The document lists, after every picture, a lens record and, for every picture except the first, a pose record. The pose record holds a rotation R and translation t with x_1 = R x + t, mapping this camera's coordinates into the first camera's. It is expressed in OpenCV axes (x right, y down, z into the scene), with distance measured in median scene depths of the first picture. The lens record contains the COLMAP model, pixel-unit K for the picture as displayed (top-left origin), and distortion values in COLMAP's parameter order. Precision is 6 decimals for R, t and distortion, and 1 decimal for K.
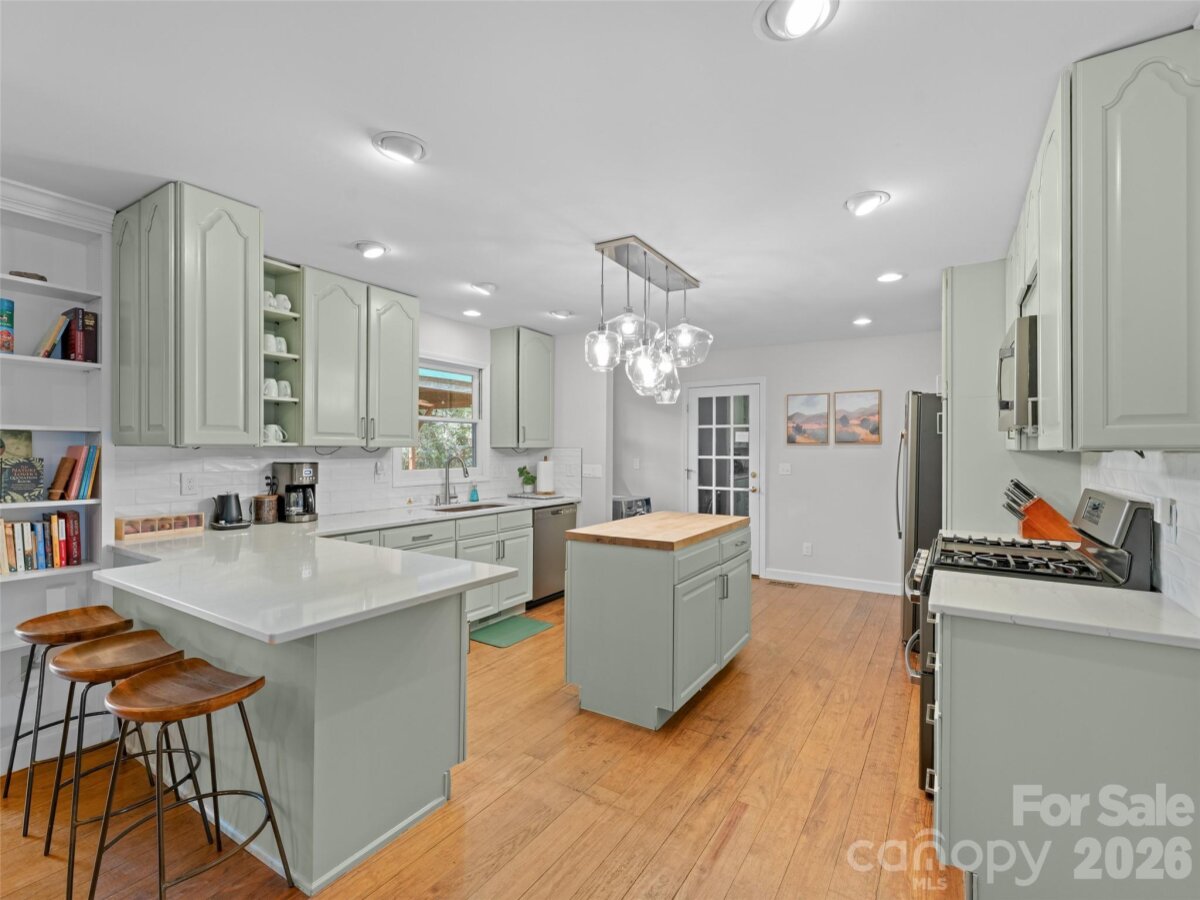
lens RADIAL K [[546.1, 0, 600.7], [0, 546.1, 448.1], [0, 0, 1]] dist [-0.002328, 0.000082]
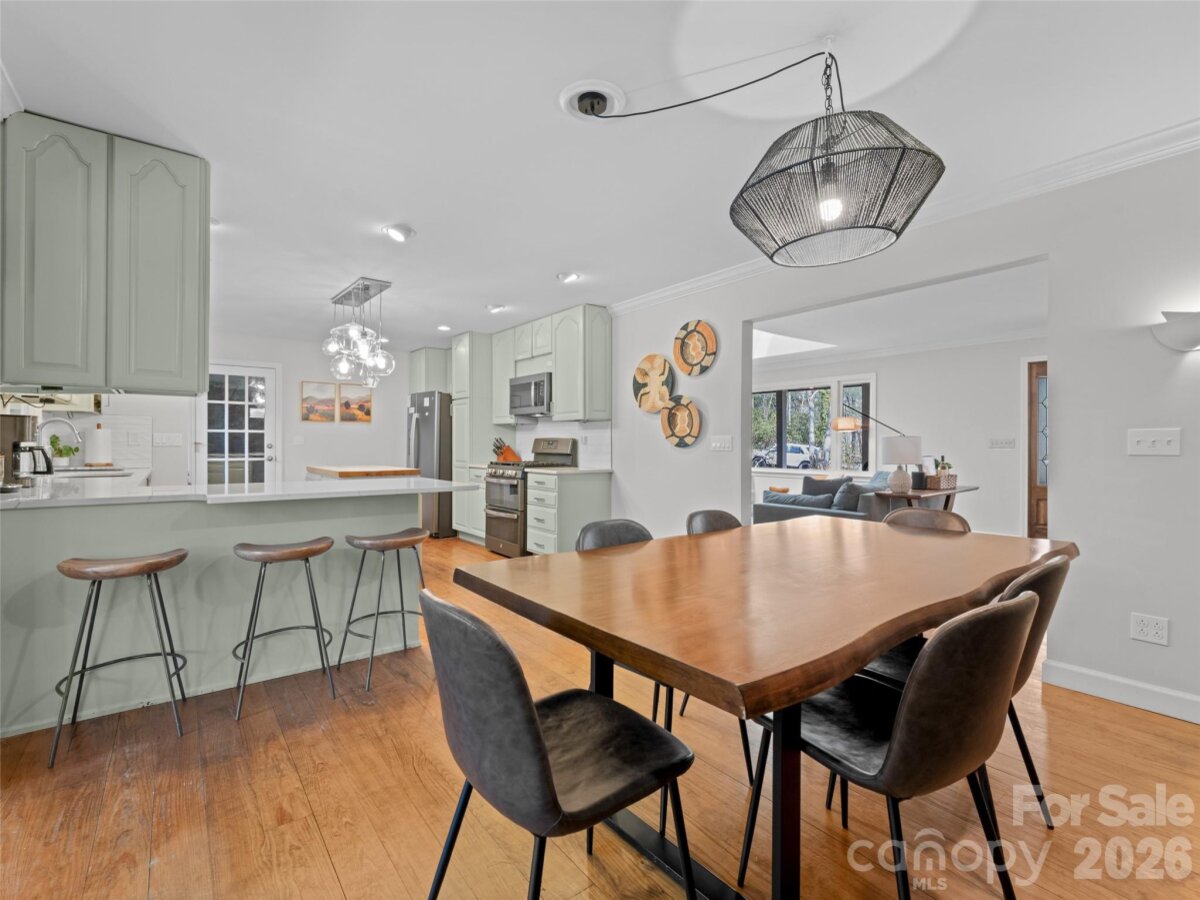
lens RADIAL K [[546.1, 0, 595.4], [0, 546.1, 445.0], [0, 0, 1]] dist [-0.002328, 0.000082]
pose [[0.346705, -0.005192, 0.937960, -0.600571], [-0.005622, 0.999955, 0.007613, 0.035343], [-0.937957, -0.007912, 0.346660, -0.062897]]
